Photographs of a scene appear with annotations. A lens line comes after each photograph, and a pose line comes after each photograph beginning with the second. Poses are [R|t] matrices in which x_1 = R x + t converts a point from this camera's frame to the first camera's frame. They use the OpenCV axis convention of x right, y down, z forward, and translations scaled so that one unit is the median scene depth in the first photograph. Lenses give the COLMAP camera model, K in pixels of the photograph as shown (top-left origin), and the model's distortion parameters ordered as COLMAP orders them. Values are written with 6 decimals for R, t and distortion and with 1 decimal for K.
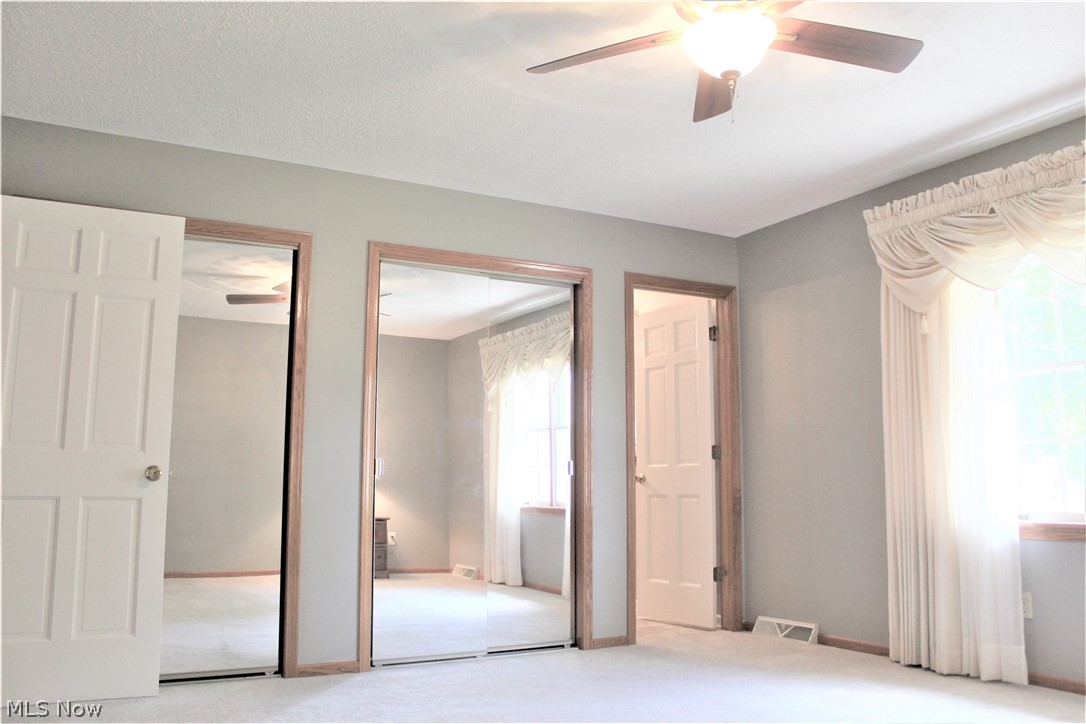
lens RADIAL K [[884.5, 0, 543.0], [0, 884.5, 362.0], [0, 0, 1]] dist [-0.167187, 0.134813]
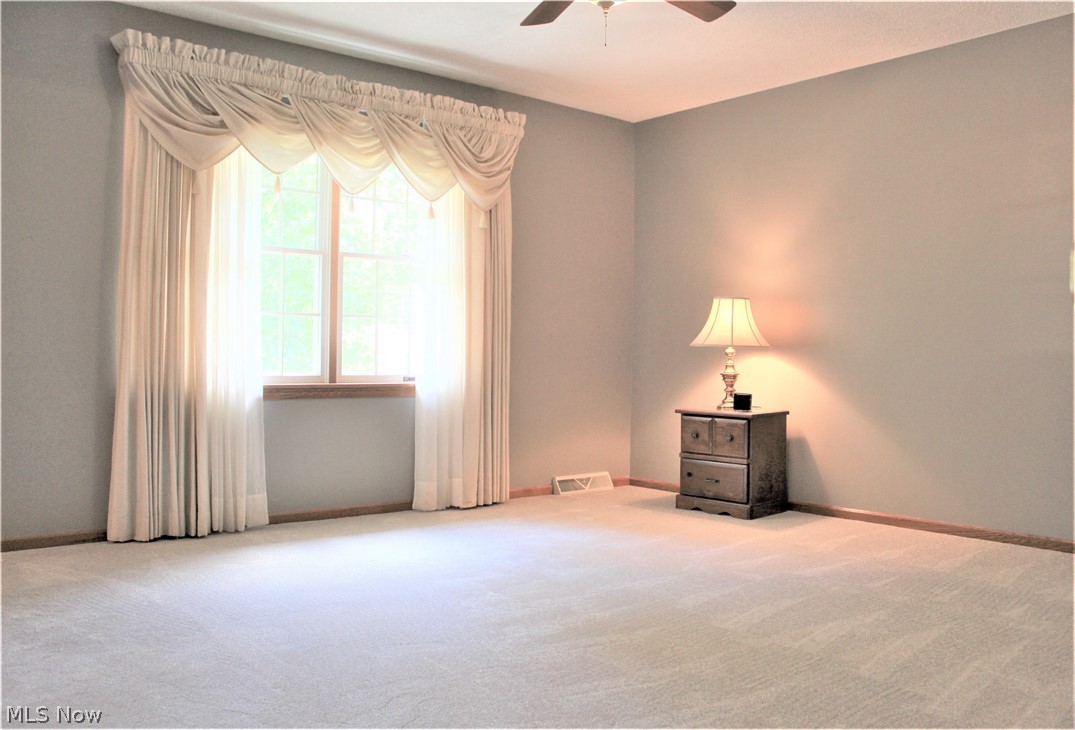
lens RADIAL K [[728.2, 0, 537.5], [0, 728.2, 365.0], [0, 0, 1]] dist [-0.120539, 0.066676]
pose [[-0.073601, -0.017229, 0.997139, -0.376994], [-0.152080, 0.988351, 0.005852, 0.094016], [-0.985624, -0.151214, -0.075364, 0.666839]]
